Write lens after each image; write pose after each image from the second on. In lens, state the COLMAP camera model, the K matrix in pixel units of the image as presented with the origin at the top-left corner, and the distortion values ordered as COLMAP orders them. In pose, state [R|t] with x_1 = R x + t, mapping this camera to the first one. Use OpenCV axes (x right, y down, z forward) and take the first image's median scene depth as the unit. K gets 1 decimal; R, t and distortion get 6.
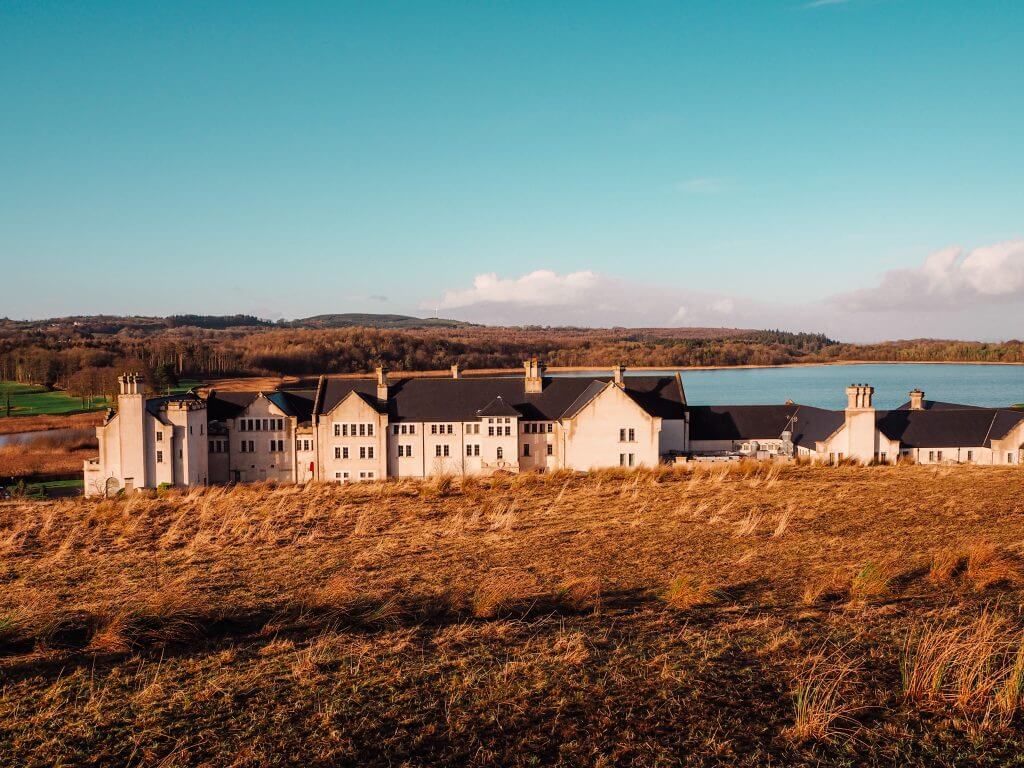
lens RADIAL K [[878.2, 0, 512.0], [0, 878.2, 384.0], [0, 0, 1]] dist [-0.000617, -0.005538]
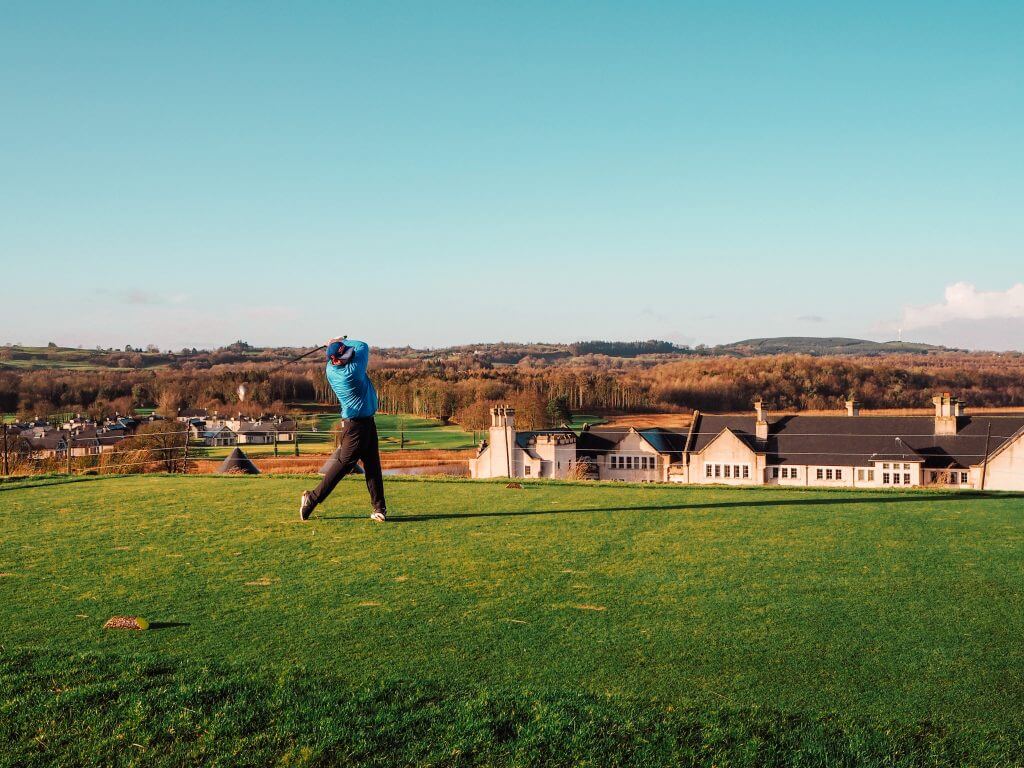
lens RADIAL K [[878.2, 0, 512.0], [0, 878.2, 384.0], [0, 0, 1]] dist [-0.000617, -0.005538]
pose [[0.930730, 0.003929, -0.365687, -0.111352], [-0.017800, 0.999244, -0.034568, -0.004420], [0.365275, 0.038683, 0.930096, 0.145334]]
